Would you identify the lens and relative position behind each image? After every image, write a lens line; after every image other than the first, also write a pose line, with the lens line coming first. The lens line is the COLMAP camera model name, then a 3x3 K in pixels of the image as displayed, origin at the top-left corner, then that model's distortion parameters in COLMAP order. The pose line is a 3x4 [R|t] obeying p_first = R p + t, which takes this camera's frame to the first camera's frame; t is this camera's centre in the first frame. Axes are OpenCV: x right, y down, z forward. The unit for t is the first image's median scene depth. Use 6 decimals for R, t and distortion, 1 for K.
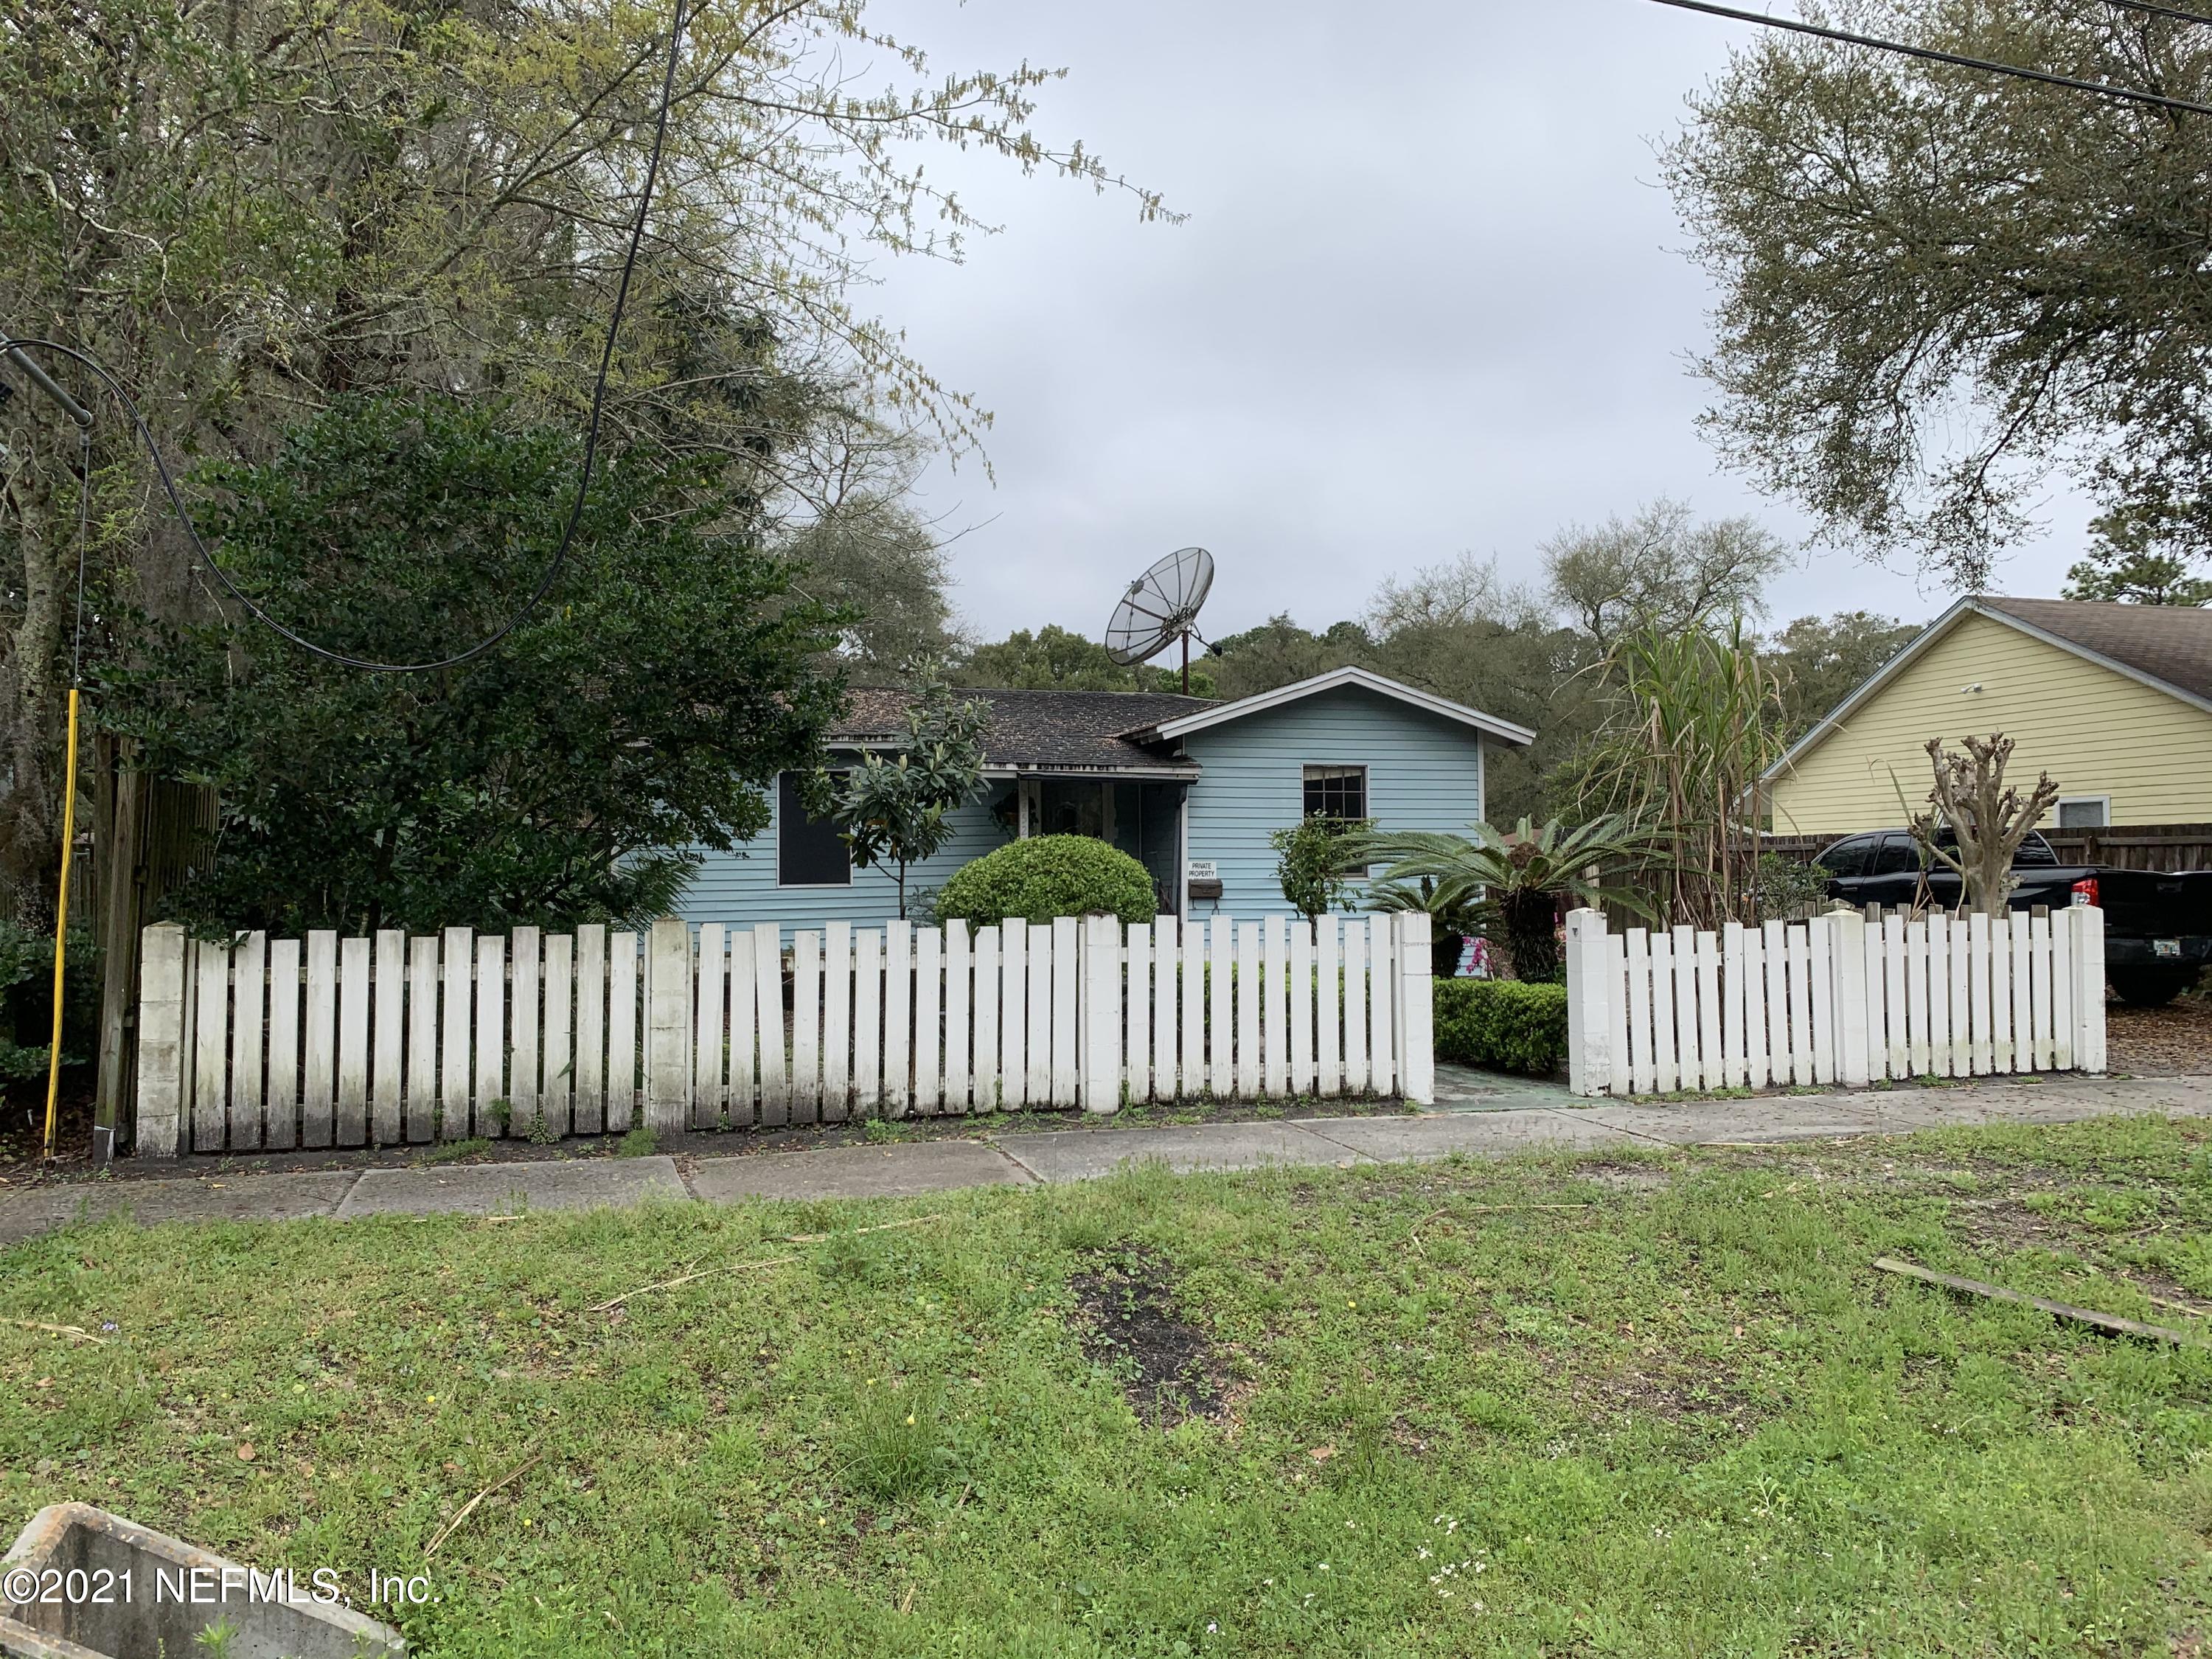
lens RADIAL K [[1717.8, 0, 1100.3], [0, 1717.8, 817.4], [0, 0, 1]] dist [0.015608, -0.019371]
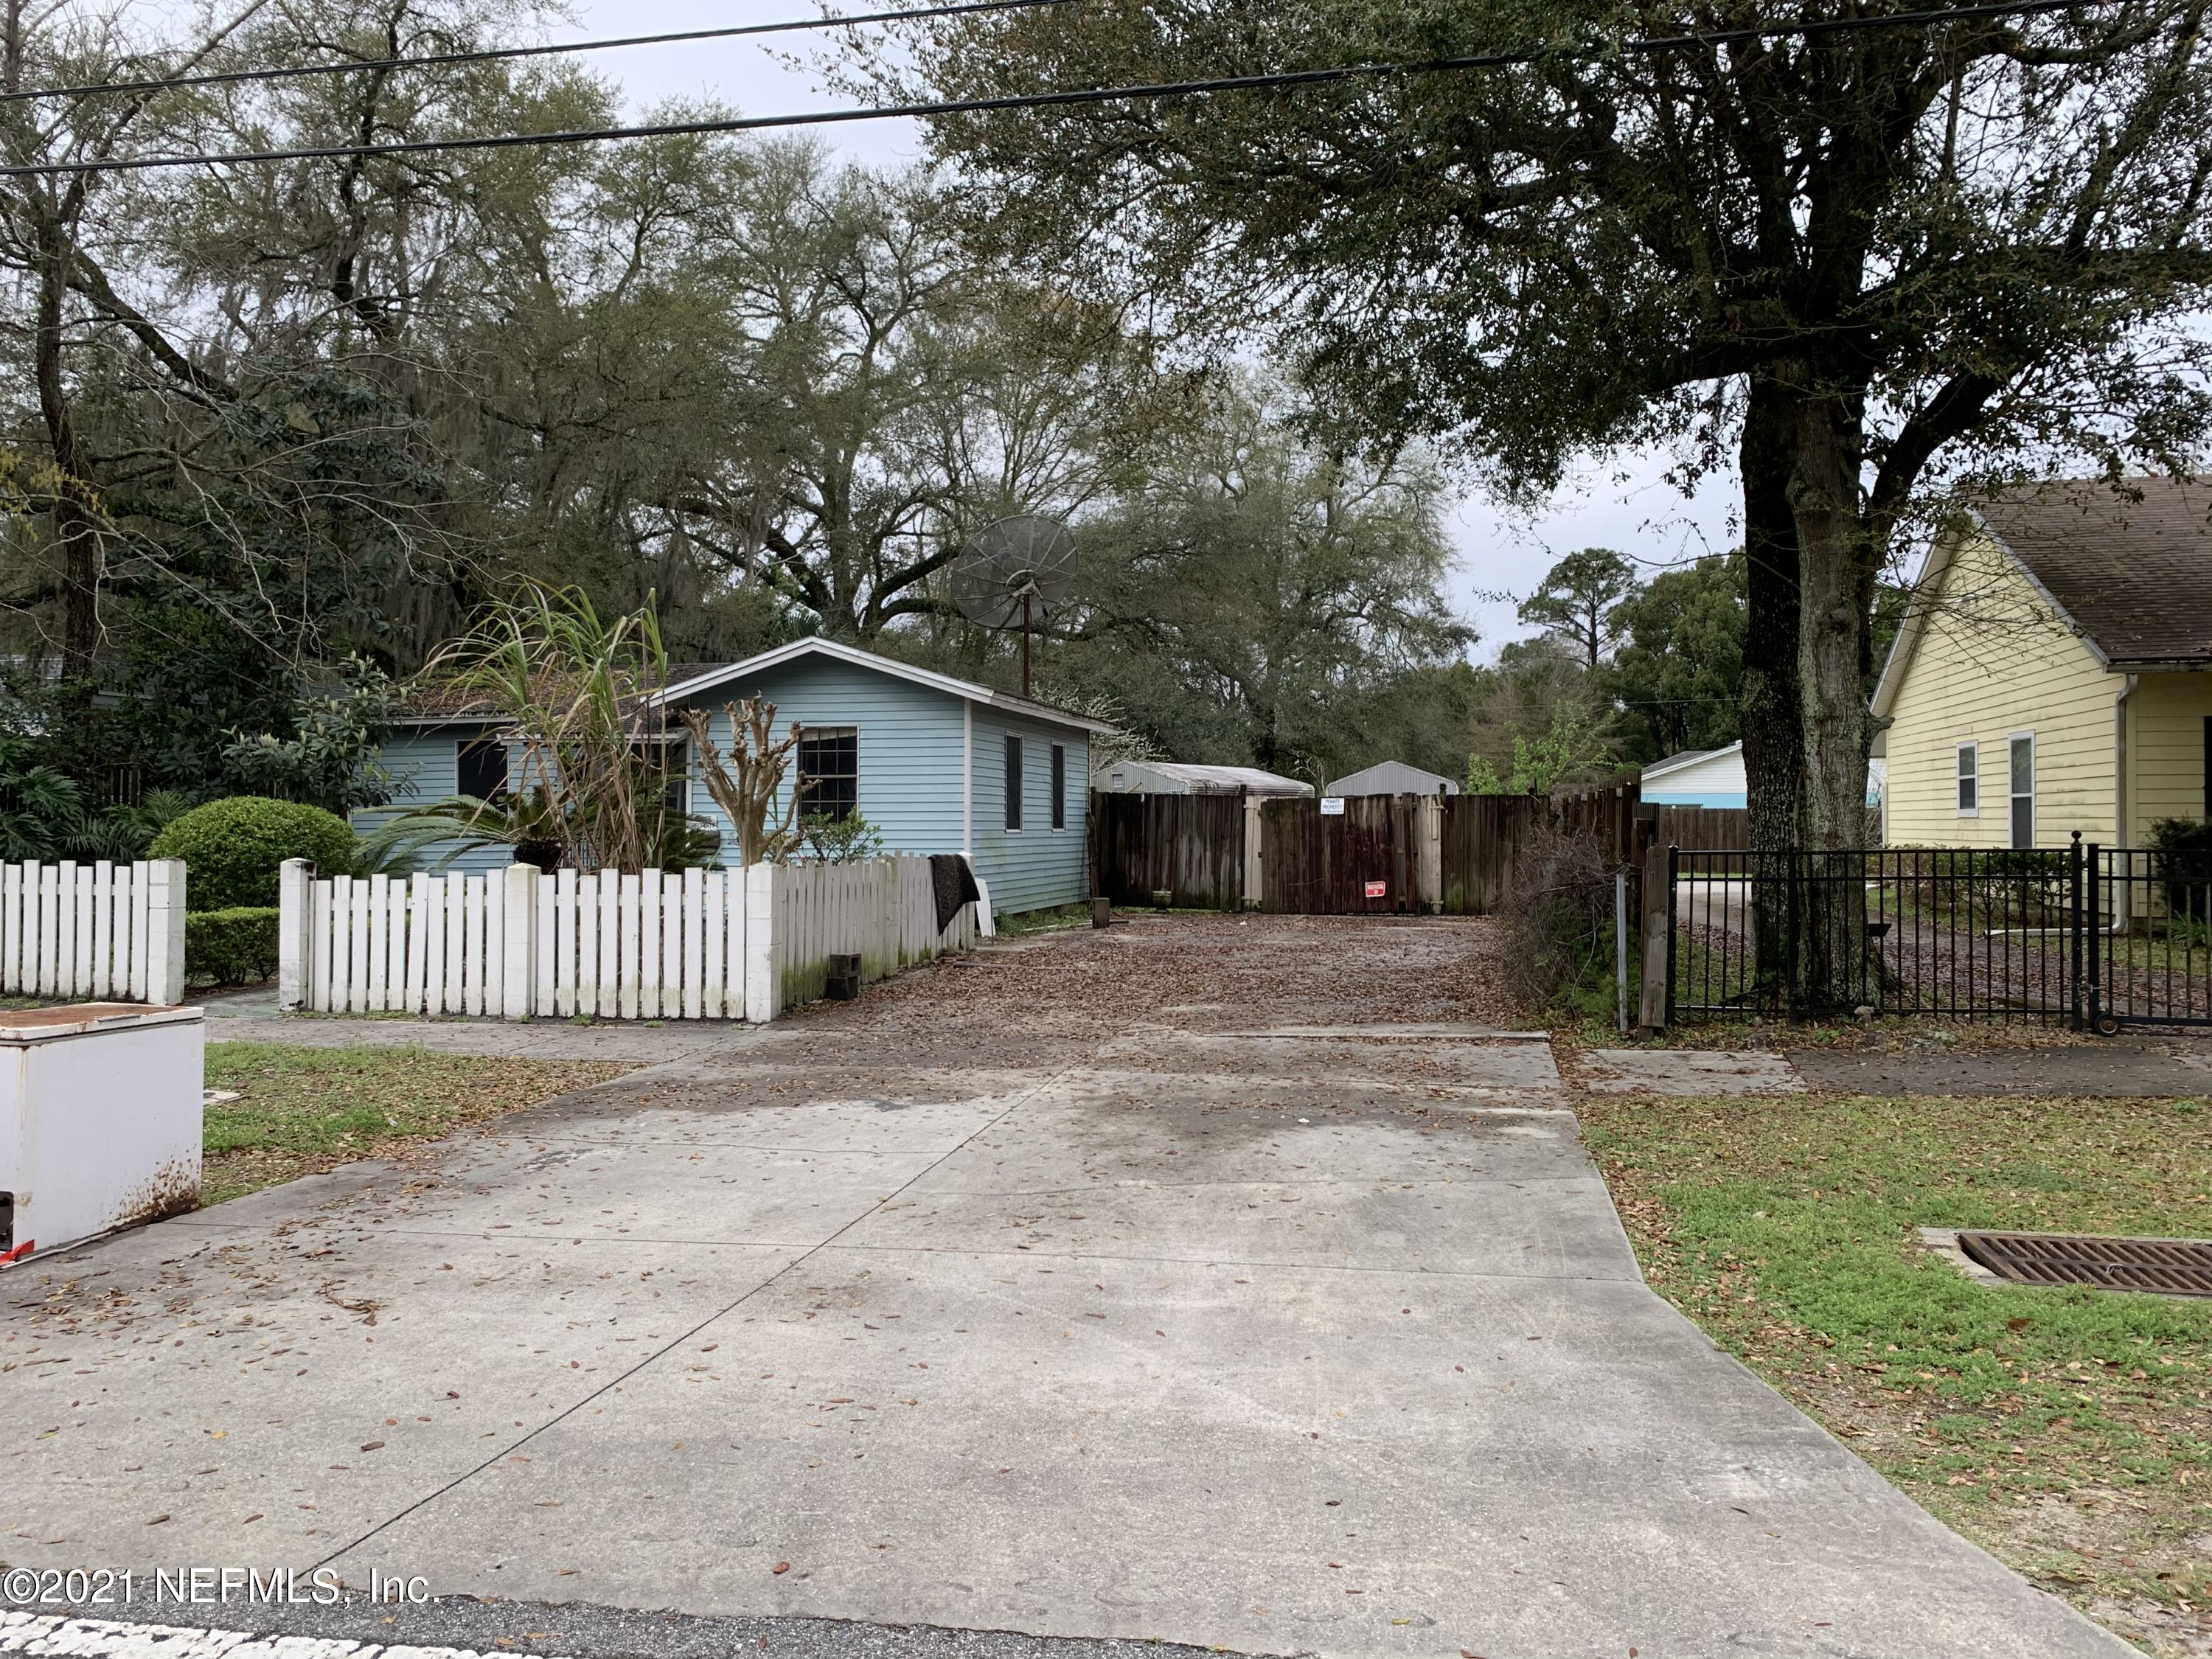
lens RADIAL K [[1717.8, 0, 1105.6], [0, 1717.8, 831.7], [0, 0, 1]] dist [0.015608, -0.019371]
pose [[0.861494, 0.002795, -0.507761, 1.279017], [0.016710, 0.999287, 0.033853, 0.002734], [0.507494, -0.037649, 0.860833, 0.224418]]
